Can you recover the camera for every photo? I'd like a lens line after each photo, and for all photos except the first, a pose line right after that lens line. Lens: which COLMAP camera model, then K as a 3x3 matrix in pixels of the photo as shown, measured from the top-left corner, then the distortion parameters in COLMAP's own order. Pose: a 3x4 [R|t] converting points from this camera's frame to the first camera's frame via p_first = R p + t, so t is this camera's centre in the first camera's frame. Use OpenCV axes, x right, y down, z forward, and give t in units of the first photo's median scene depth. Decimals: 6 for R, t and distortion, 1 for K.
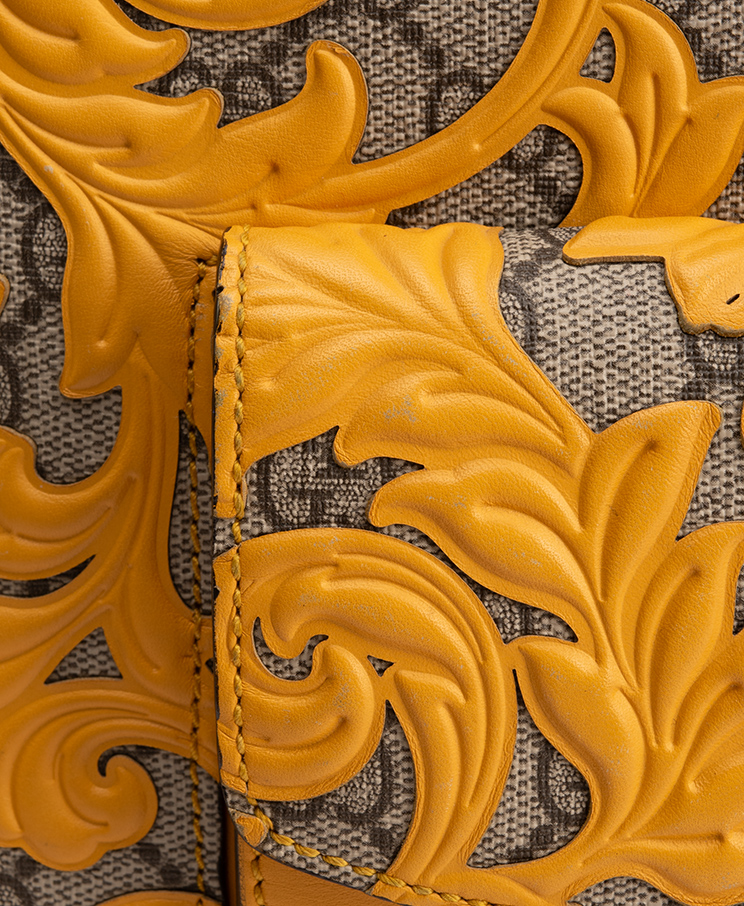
lens RADIAL K [[2444.7, 0, 372.0], [0, 2444.7, 453.0], [0, 0, 1]] dist [0.039352, 0.562576]
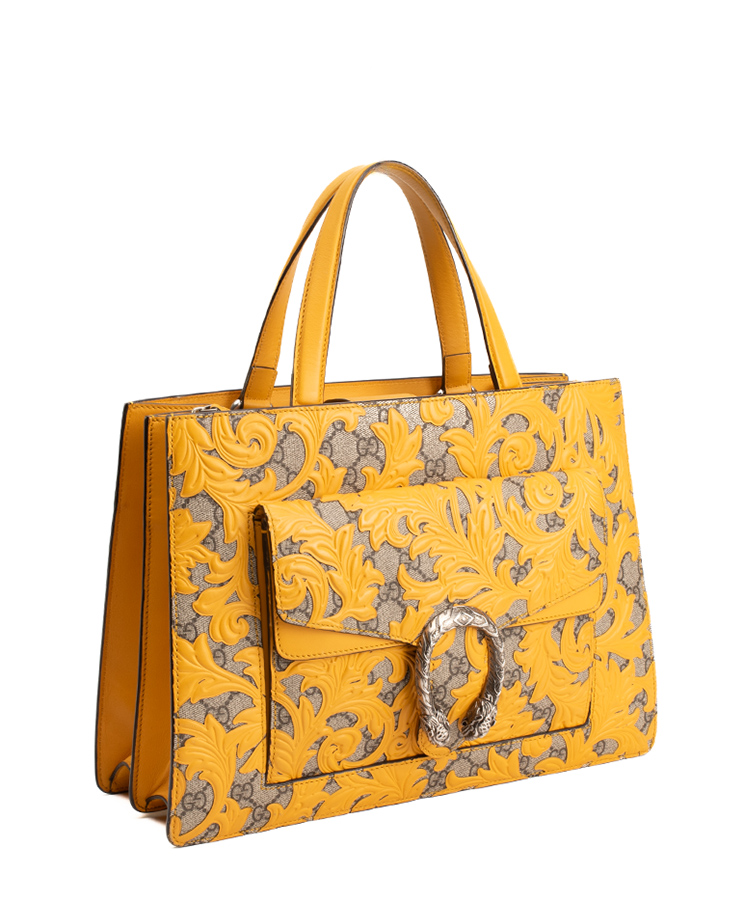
lens RADIAL K [[1940.5, 0, 407.1], [0, 1940.5, 453.3], [0, 0, 1]] dist [-0.050544, -0.059641]
pose [[0.878235, -0.088318, 0.470004, -1.723488], [0.193863, 0.964173, -0.181071, 0.616206], [-0.437174, 0.250139, 0.863892, -2.752414]]
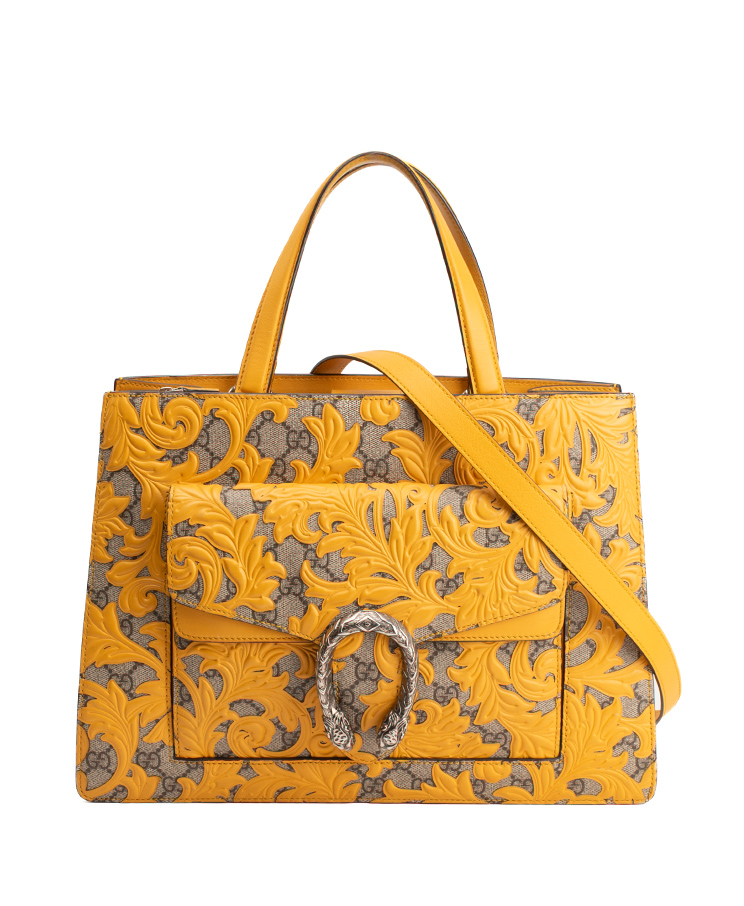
lens RADIAL K [[1940.5, 0, 407.1], [0, 1940.5, 453.3], [0, 0, 1]] dist [-0.050544, -0.059641]
pose [[0.999975, 0.001880, -0.006861, 0.487142], [-0.003366, 0.974701, -0.223488, 0.792193], [0.006267, 0.223505, 0.974683, -3.167949]]
